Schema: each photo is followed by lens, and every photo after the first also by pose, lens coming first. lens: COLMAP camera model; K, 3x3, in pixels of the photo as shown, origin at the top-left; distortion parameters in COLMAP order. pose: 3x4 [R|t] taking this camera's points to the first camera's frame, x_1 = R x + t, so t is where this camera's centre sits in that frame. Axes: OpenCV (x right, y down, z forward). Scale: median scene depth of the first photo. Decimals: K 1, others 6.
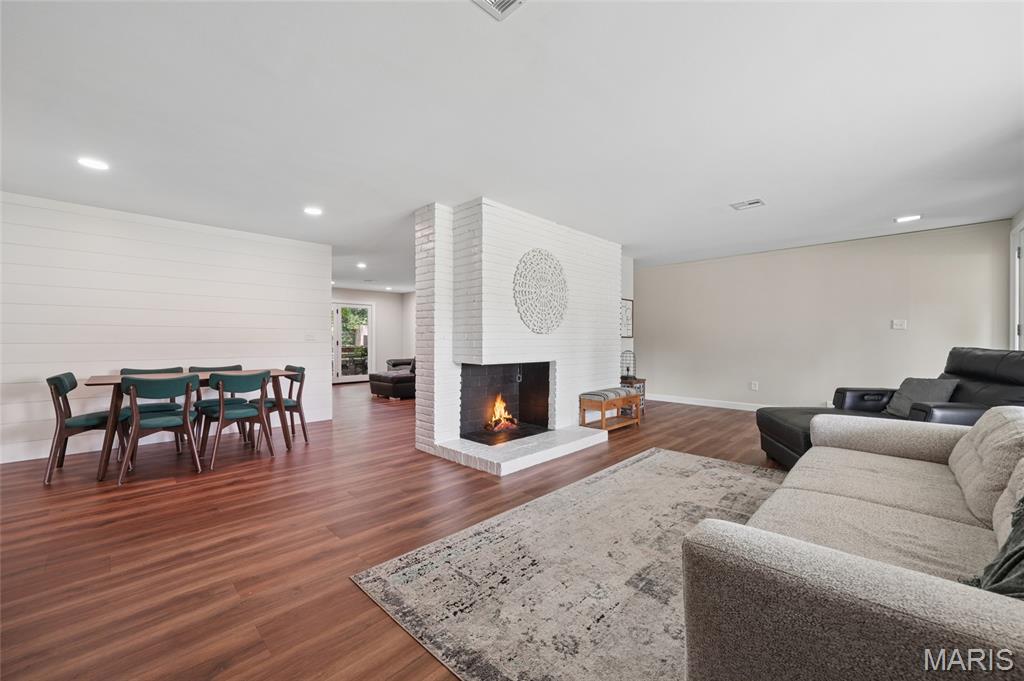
lens RADIAL K [[406.0, 0, 512.0], [0, 406.0, 340.5], [0, 0, 1]] dist [0.000203, -0.000047]
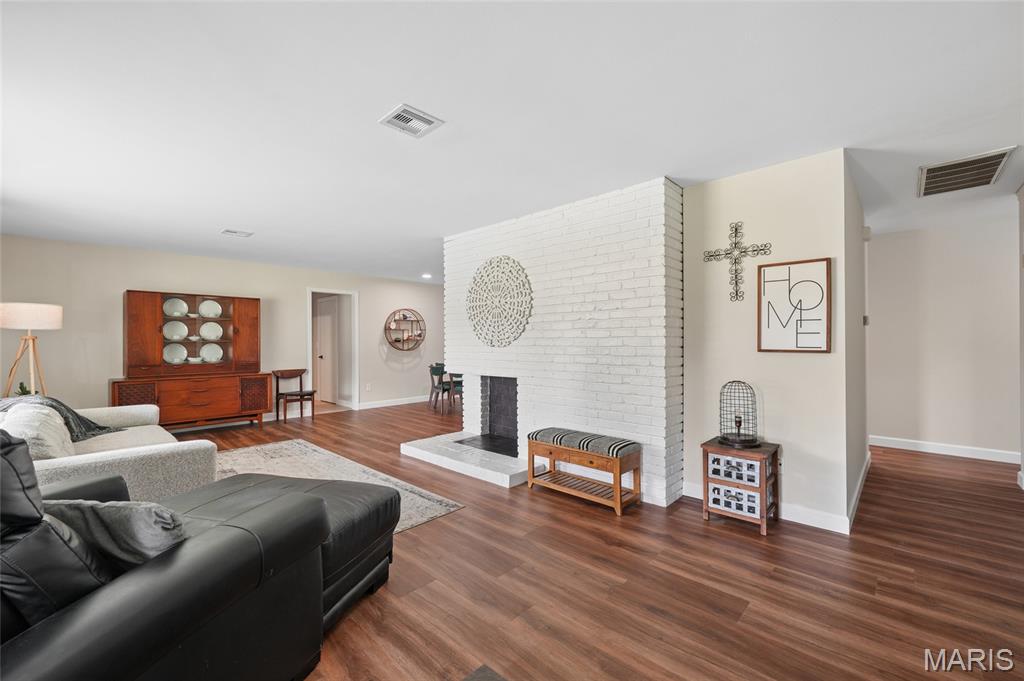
lens RADIAL K [[421.6, 0, 512.0], [0, 421.6, 340.5], [0, 0, 1]] dist [-0.000799, -0.000227]
pose [[0.007874, -0.002055, -0.999967, 1.352250], [0.003444, 0.999992, -0.002028, -0.037185], [0.999963, -0.003428, 0.007881, 1.322666]]
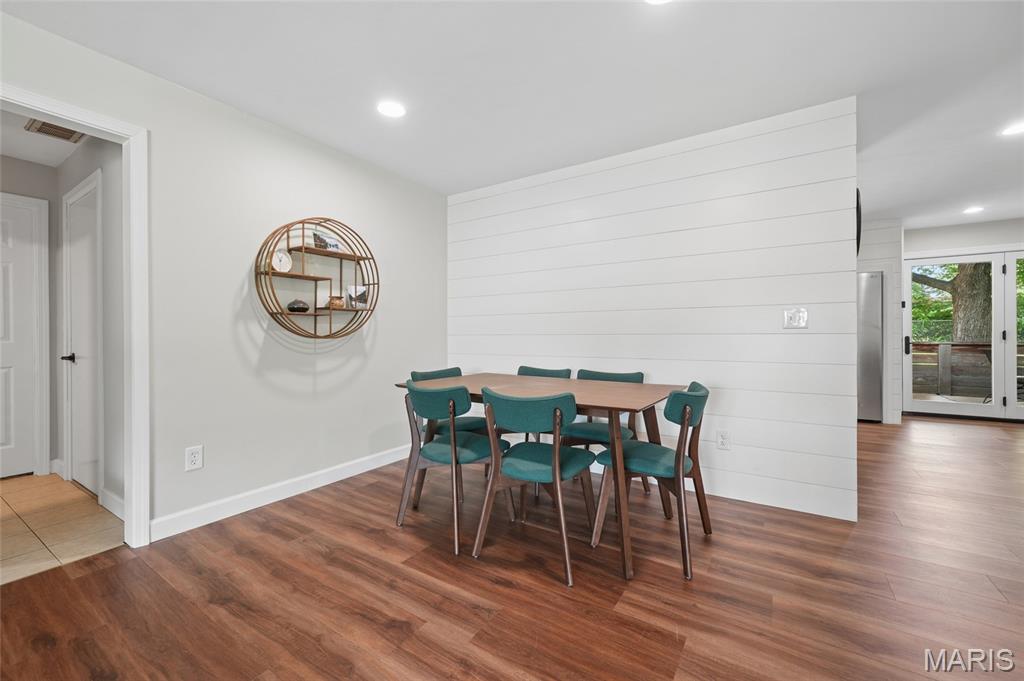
lens RADIAL K [[421.6, 0, 512.0], [0, 421.6, 340.5], [0, 0, 1]] dist [-0.000799, -0.000227]
pose [[0.195147, -0.000734, -0.980774, -0.164315], [0.004388, 0.999990, 0.000124, 0.019697], [0.980764, -0.004328, 0.195149, 0.939495]]
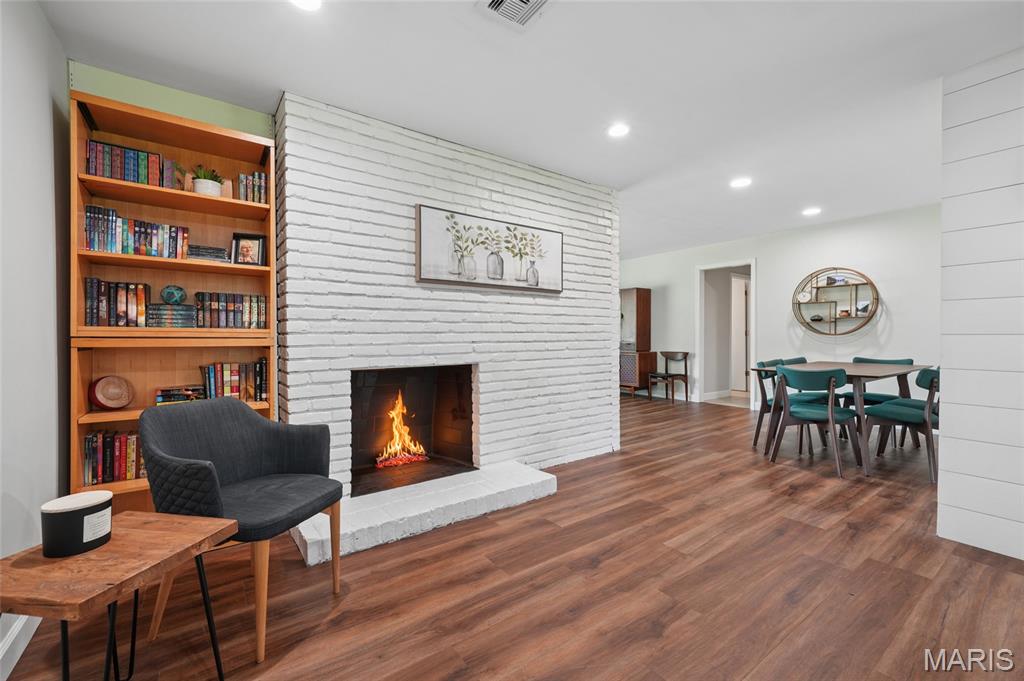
lens RADIAL K [[421.6, 0, 512.0], [0, 421.6, 340.5], [0, 0, 1]] dist [-0.000799, -0.000227]
pose [[-0.985680, 0.001879, 0.168617, -0.197737], [0.004403, 0.999884, 0.014598, 0.006787], [-0.168570, 0.015131, -0.985574, 2.406613]]
